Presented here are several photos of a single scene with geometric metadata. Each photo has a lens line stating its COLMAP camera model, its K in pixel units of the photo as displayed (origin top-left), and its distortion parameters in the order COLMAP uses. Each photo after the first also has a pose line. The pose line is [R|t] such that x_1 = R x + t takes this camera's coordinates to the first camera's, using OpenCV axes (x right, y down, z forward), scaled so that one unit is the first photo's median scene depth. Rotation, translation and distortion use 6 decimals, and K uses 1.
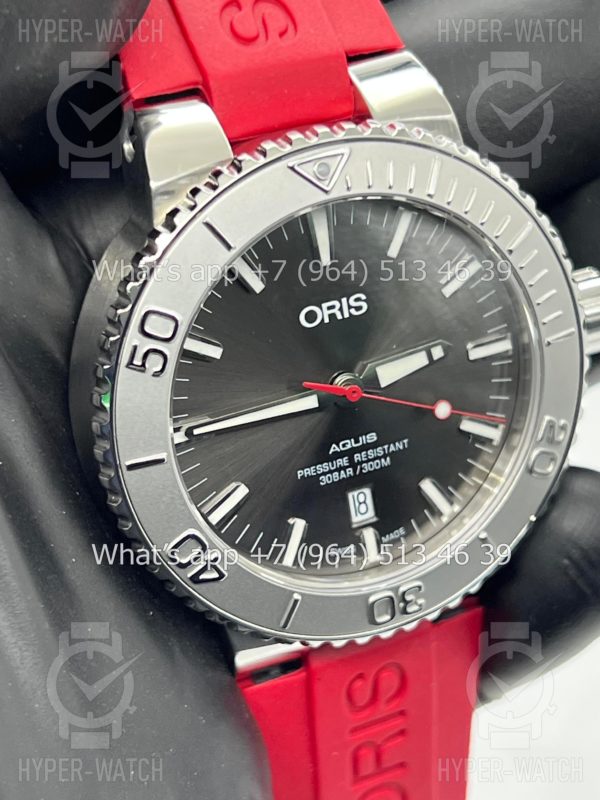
lens RADIAL K [[1801.1, 0, 300.0], [0, 1801.1, 400.0], [0, 0, 1]] dist [0.094087, -0.004516]
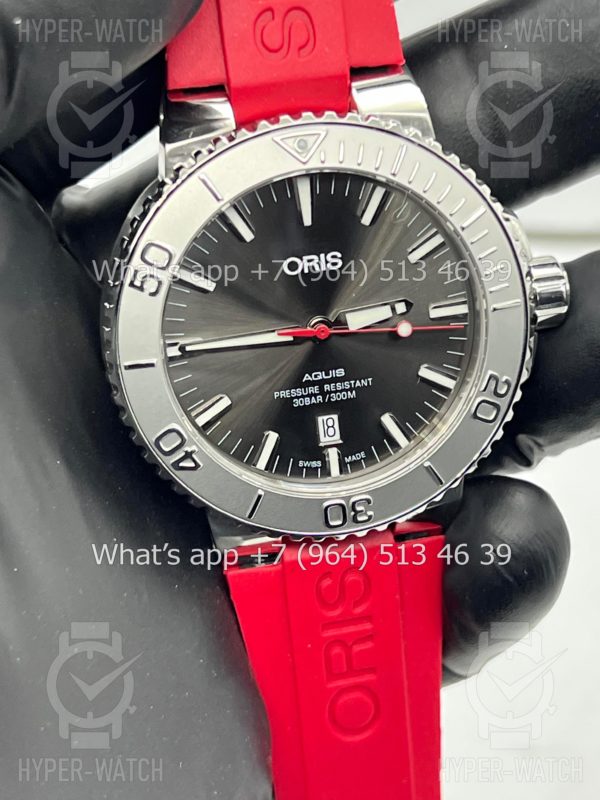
lens RADIAL K [[1801.1, 0, 300.0], [0, 1801.1, 400.0], [0, 0, 1]] dist [0.094087, -0.004516]
pose [[0.974778, 0.099055, -0.199989, 0.262267], [-0.107755, 0.993627, -0.033070, 0.083634], [0.195439, 0.053786, 0.979240, -0.199974]]
